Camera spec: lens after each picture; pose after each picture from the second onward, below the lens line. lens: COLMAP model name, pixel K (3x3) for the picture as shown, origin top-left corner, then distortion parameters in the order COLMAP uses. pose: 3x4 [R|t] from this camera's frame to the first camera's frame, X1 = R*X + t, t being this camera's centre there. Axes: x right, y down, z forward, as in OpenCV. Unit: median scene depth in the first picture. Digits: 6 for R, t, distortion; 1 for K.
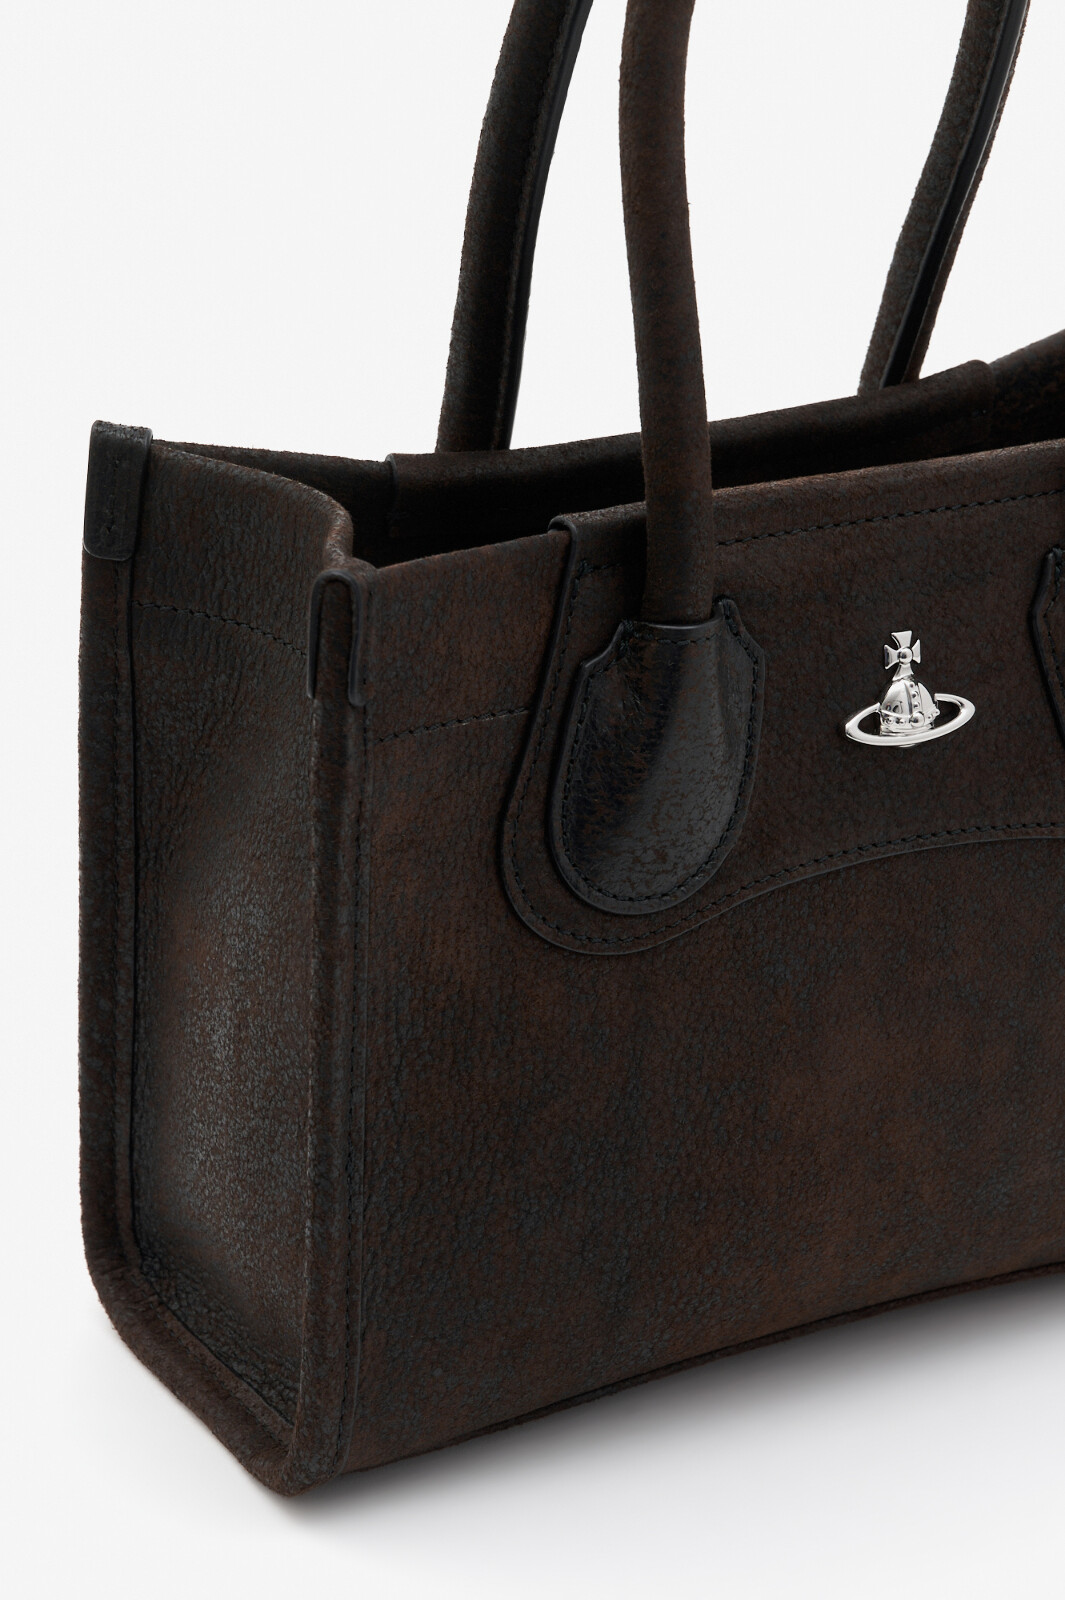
lens RADIAL K [[3414.5, 0, 533.0], [0, 3414.5, 936.8], [0, 0, 1]] dist [0.358431, 0.406055]
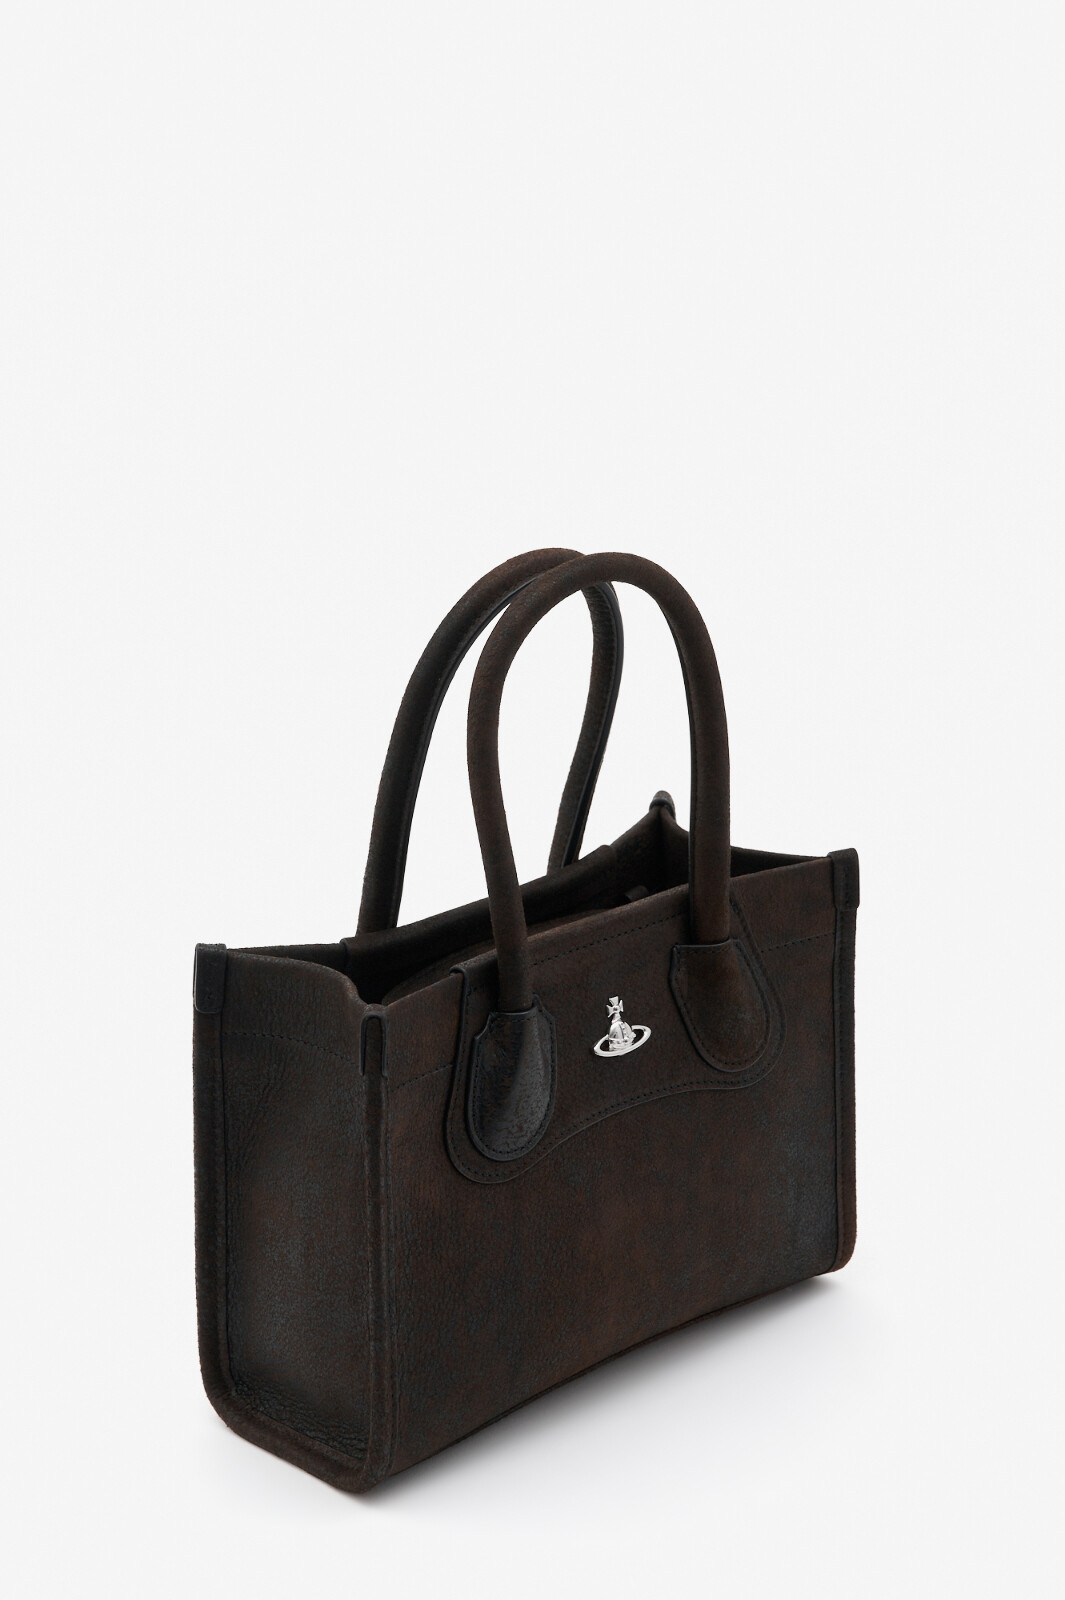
lens RADIAL K [[3414.5, 0, 533.0], [0, 3414.5, 936.8], [0, 0, 1]] dist [0.358431, 0.406055]
pose [[0.962855, -0.121921, 0.240927, -0.401999], [0.134344, 0.990289, -0.035764, -0.059613], [-0.234227, 0.066802, 0.969884, -0.879981]]
